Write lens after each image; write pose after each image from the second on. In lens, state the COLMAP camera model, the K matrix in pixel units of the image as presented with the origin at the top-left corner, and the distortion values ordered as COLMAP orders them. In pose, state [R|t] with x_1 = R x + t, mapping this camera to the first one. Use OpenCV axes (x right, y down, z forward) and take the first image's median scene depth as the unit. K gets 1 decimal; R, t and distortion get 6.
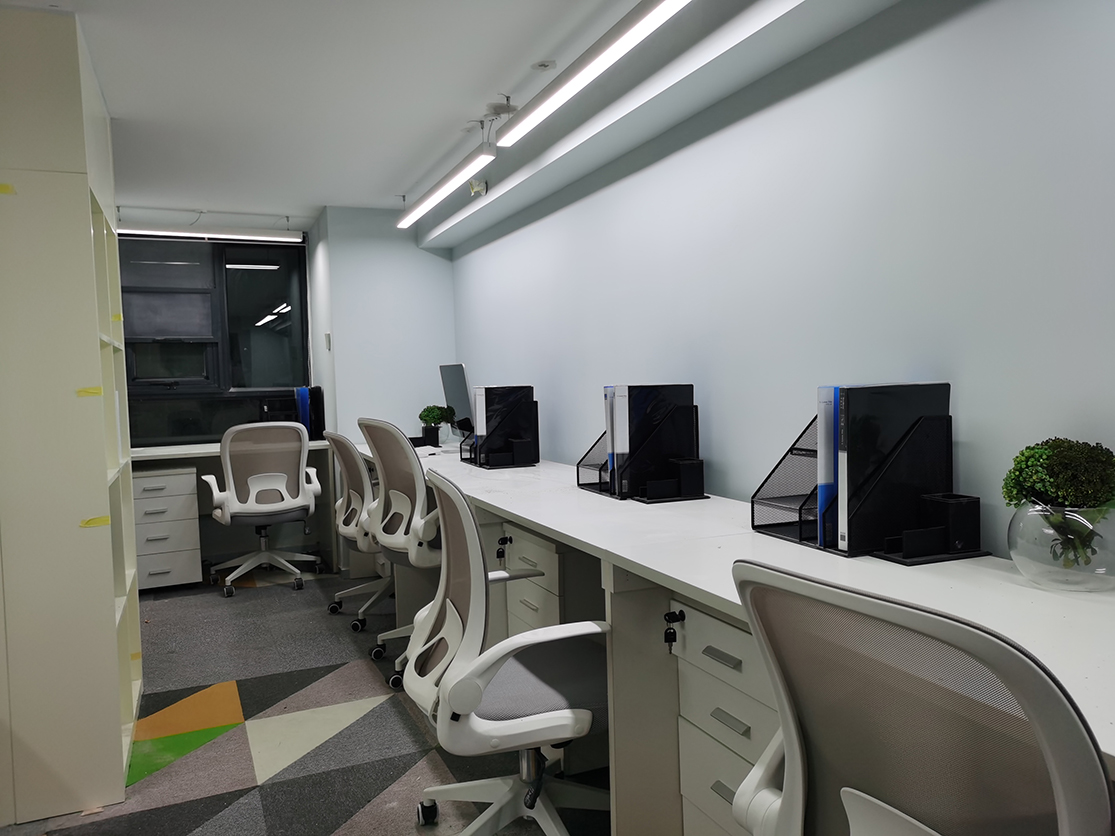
lens RADIAL K [[867.6, 0, 557.5], [0, 867.6, 418.0], [0, 0, 1]] dist [0.056837, 0.001171]
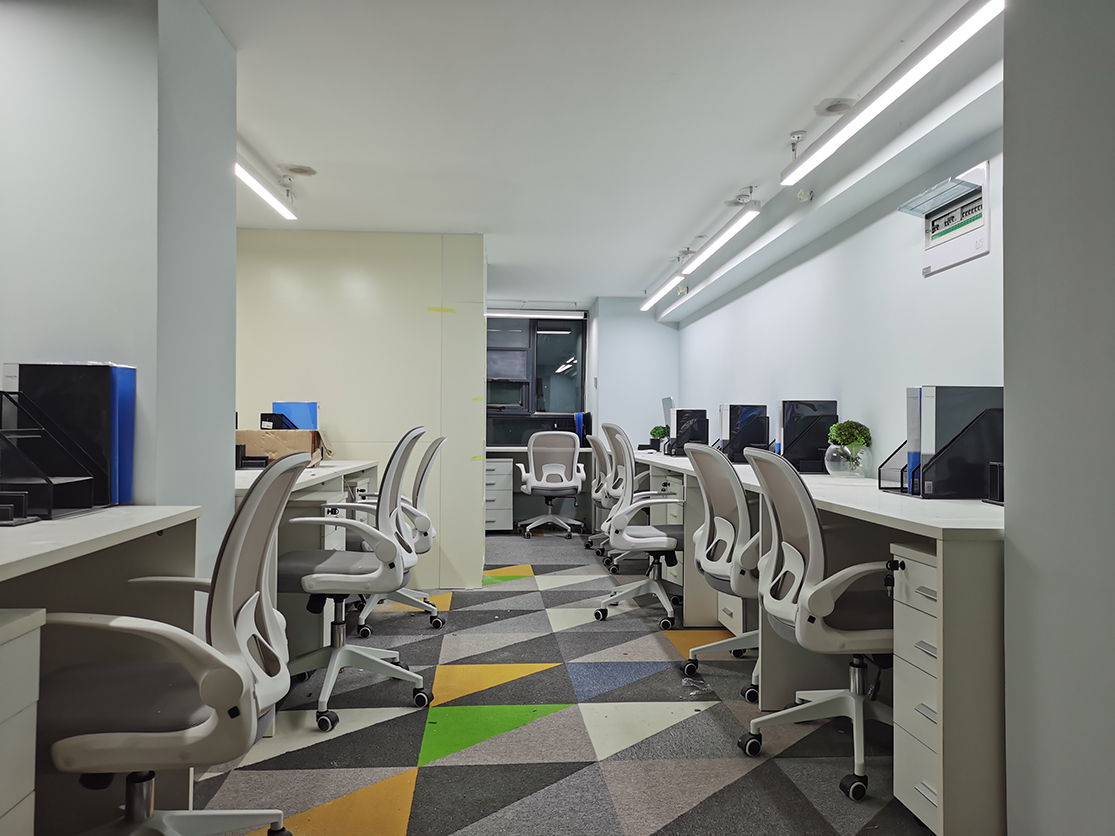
lens RADIAL K [[856.1, 0, 557.5], [0, 856.1, 418.0], [0, 0, 1]] dist [0.000815, 0.000646]
pose [[0.945620, 0.034985, -0.323387, 0.174144], [-0.053174, 0.997451, -0.047580, 0.053537], [0.320898, 0.062188, 0.945070, -0.473826]]
